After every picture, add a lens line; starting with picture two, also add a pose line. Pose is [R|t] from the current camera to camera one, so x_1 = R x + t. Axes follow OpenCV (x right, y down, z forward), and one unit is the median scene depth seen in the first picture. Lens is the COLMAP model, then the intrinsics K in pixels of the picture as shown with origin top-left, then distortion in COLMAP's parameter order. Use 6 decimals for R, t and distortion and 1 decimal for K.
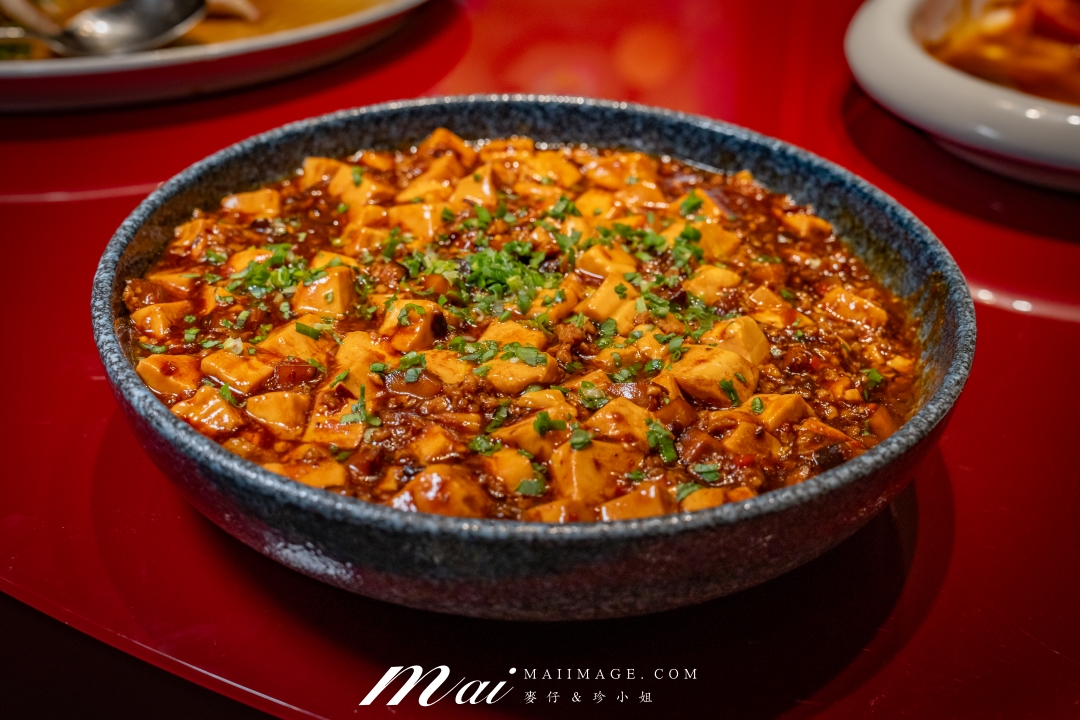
lens RADIAL K [[1188.8, 0, 540.0], [0, 1188.8, 360.0], [0, 0, 1]] dist [0.101511, 0.000263]
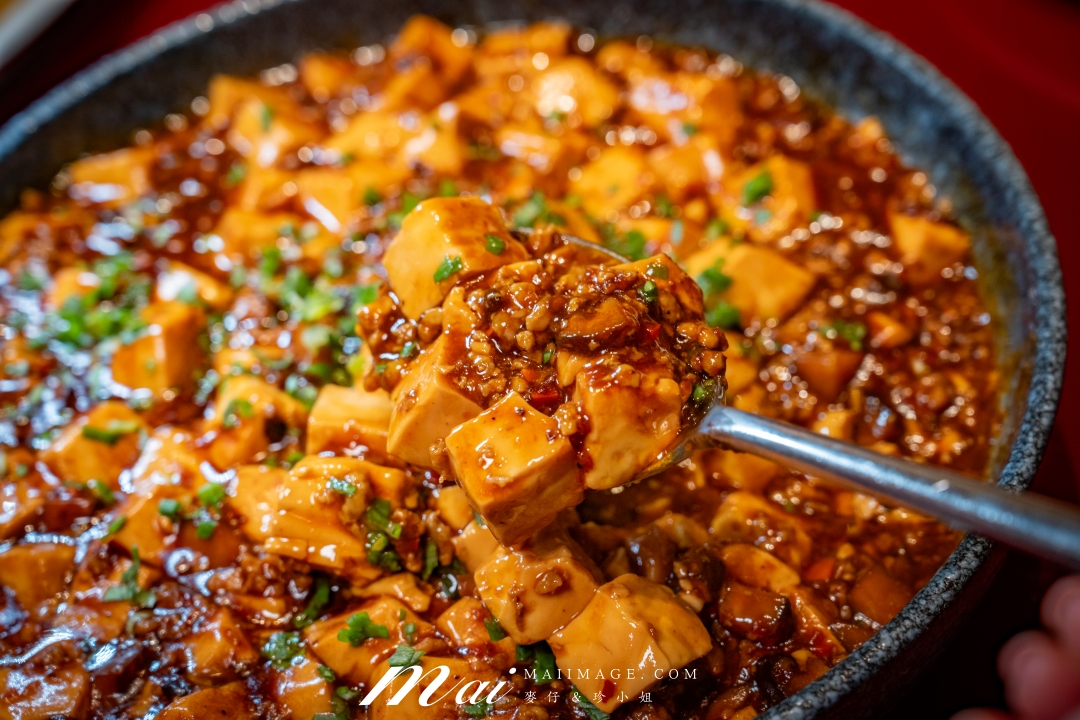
lens RADIAL K [[2116.3, 0, 540.0], [0, 2116.3, 360.0], [0, 0, 1]] dist [0.013208, -0.069972]
pose [[0.971100, -0.025035, -0.237358, 0.311673], [0.049648, 0.993918, 0.098293, -0.164048], [0.233453, -0.107236, 0.966437, -0.062037]]
